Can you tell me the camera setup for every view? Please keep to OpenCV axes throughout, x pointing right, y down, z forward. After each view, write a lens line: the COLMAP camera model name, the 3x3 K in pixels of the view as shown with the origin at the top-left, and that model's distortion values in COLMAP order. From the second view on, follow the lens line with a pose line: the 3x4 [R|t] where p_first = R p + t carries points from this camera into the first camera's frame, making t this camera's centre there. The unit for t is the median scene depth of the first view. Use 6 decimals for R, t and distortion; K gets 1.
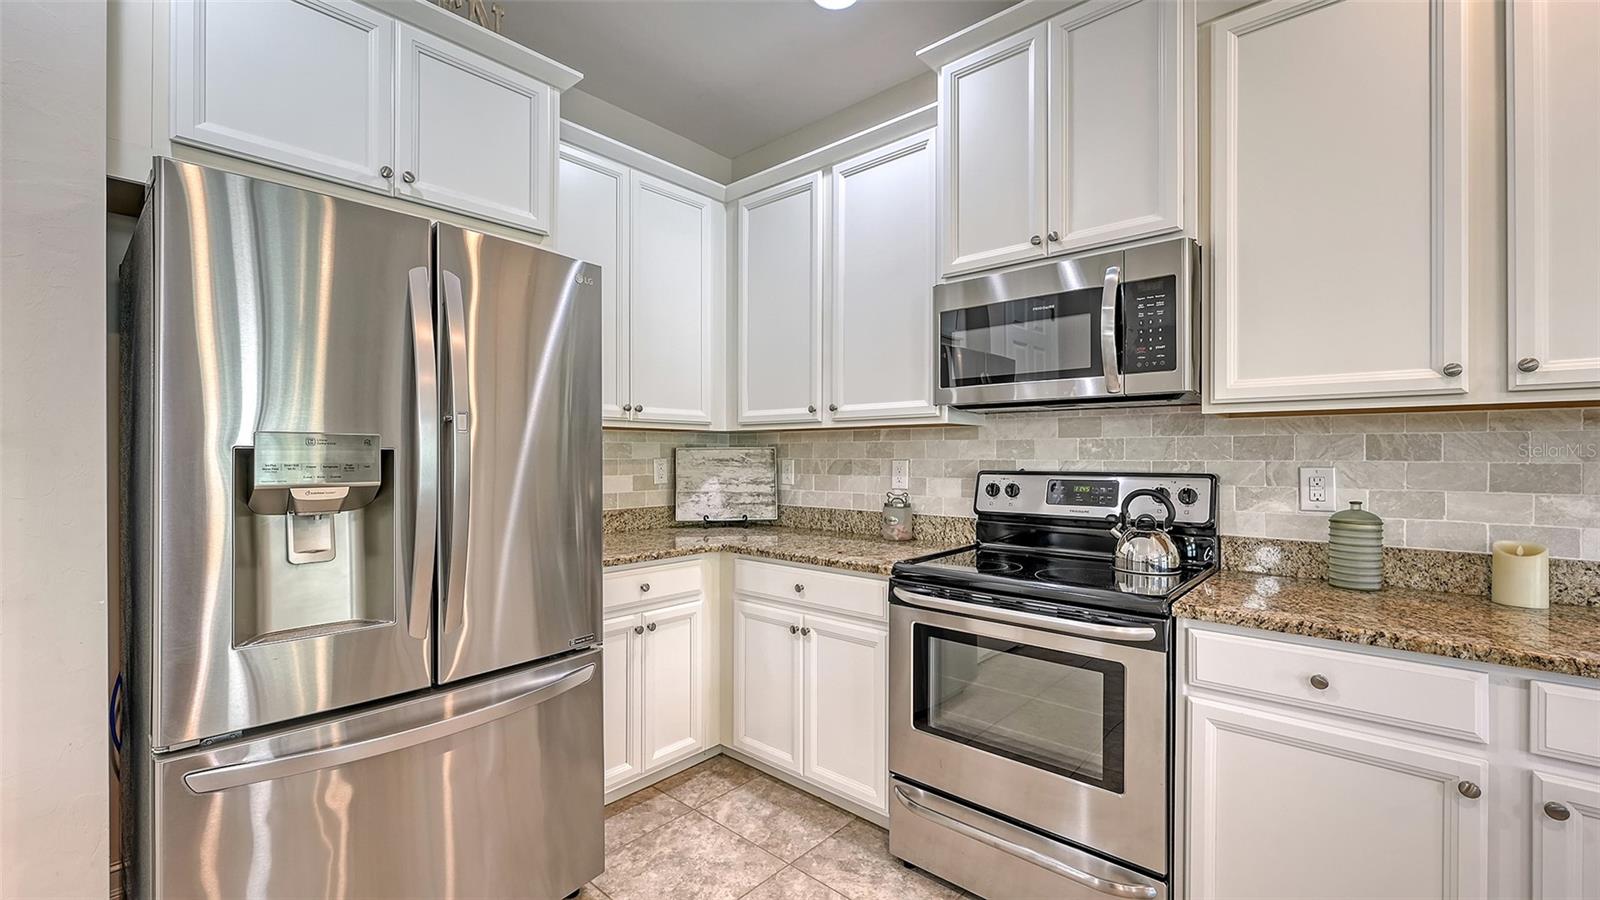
lens RADIAL K [[655.9, 0, 790.6], [0, 655.9, 448.8], [0, 0, 1]] dist [0.000019, -0.000079]
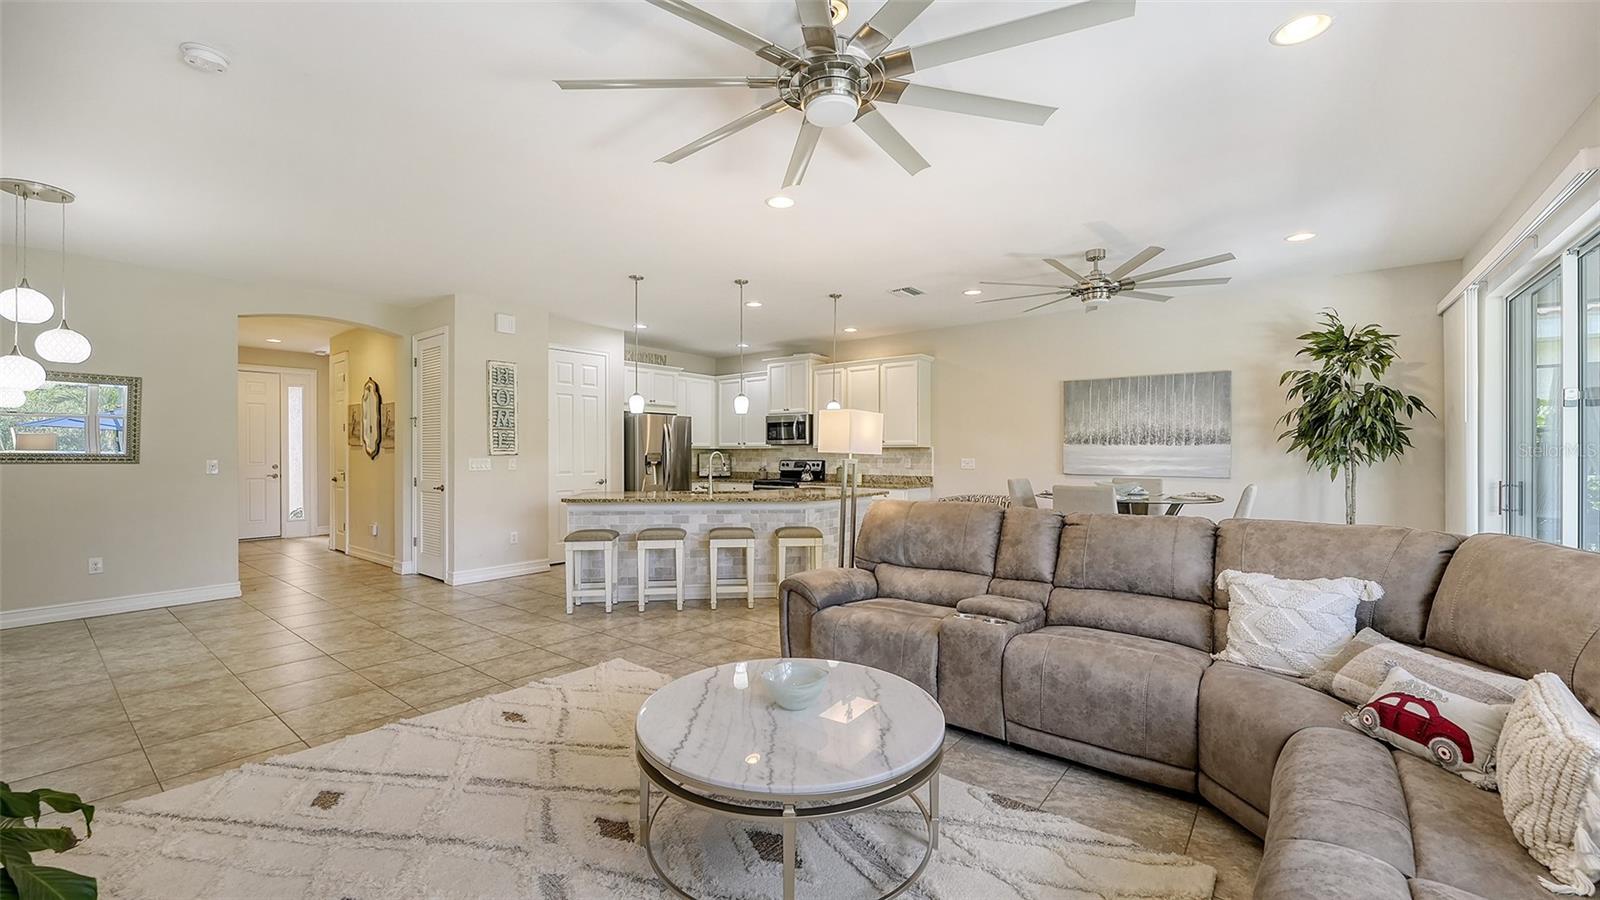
lens RADIAL K [[624.0, 0, 799.6], [0, 624.0, 455.6], [0, 0, 1]] dist [-0.001492, 0.000036]
pose [[0.997725, -0.000175, 0.067410, 0.165079], [-0.000601, 0.999934, 0.011498, -0.041077], [-0.067408, -0.011512, 0.997659, -3.086154]]
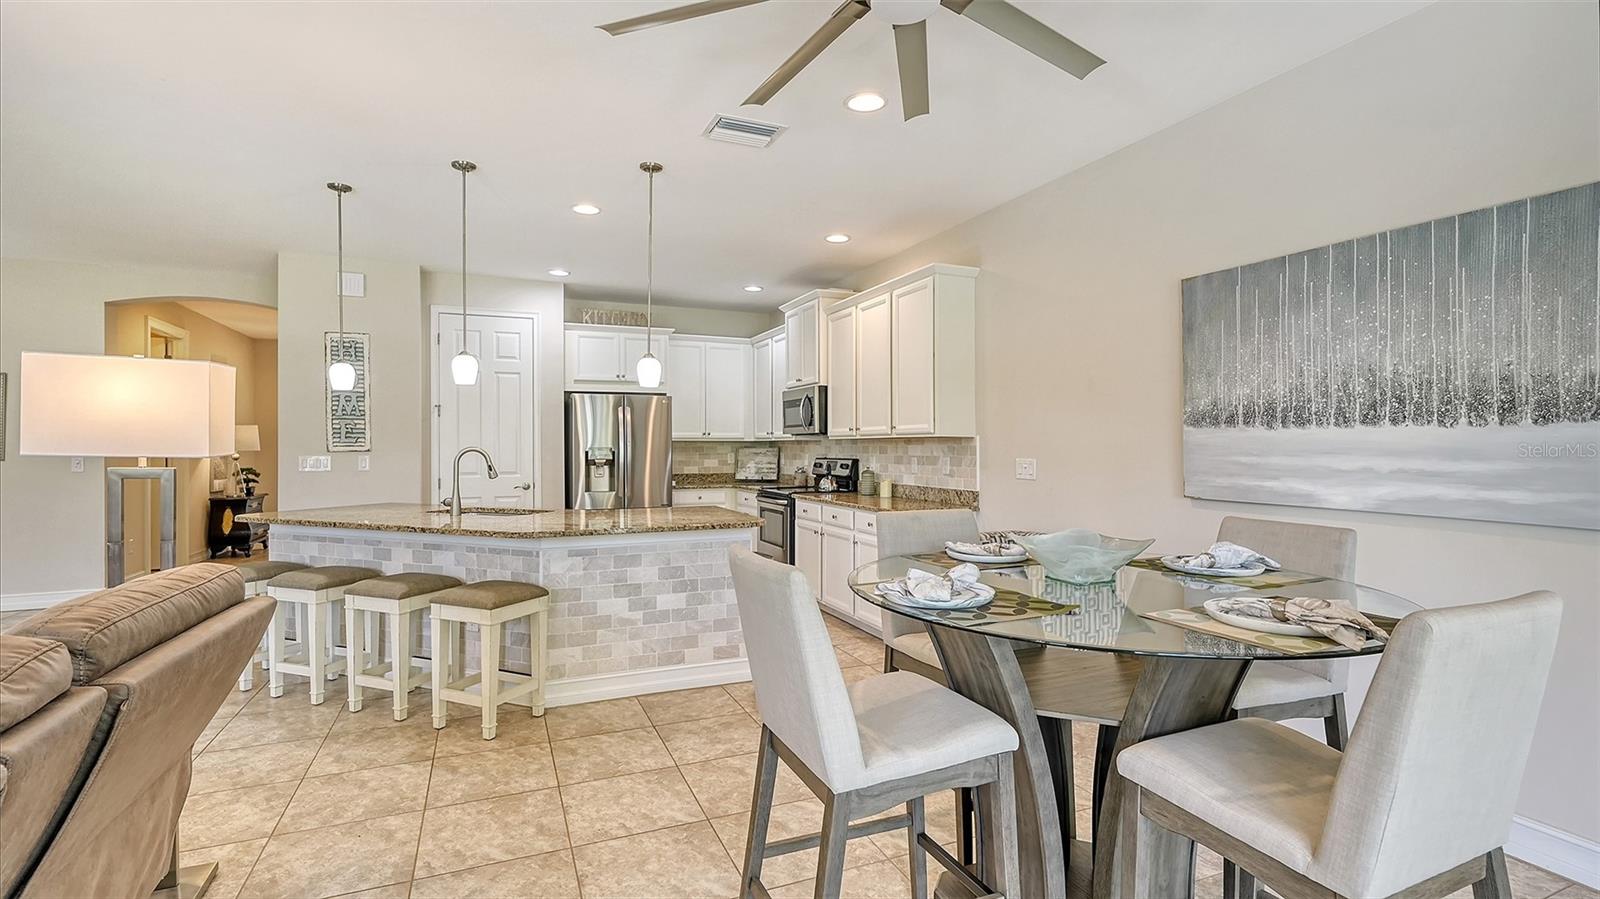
lens RADIAL K [[718.1, 0, 799.4], [0, 718.1, 439.5], [0, 0, 1]] dist [-0.000481, 0.000118]
pose [[0.909505, -0.005954, -0.415650, 1.582506], [0.006122, 0.999981, -0.000930, -0.040848], [0.415647, -0.001699, 0.909524, -1.792406]]
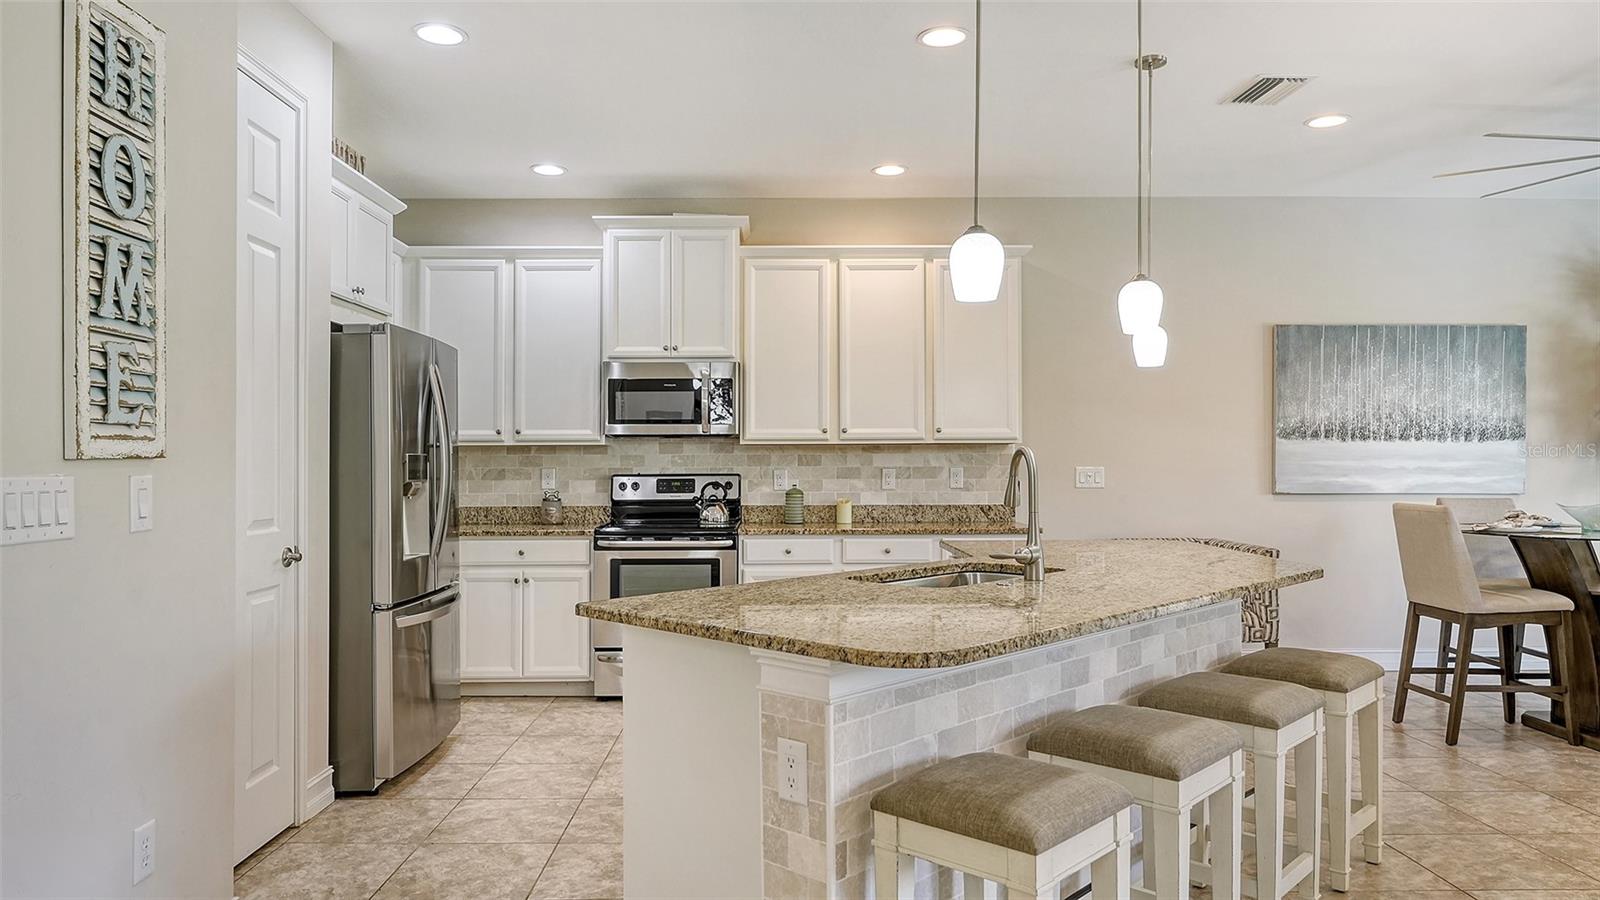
lens RADIAL K [[1046.6, 0, 800.0], [0, 1046.6, 450.0], [0, 0, 1]] dist [0.017921, 0.001260]
pose [[0.726450, 0.004802, 0.687202, -1.239156], [-0.002520, 0.999987, -0.004324, -0.017617], [-0.687215, 0.001409, 0.726453, -1.260322]]
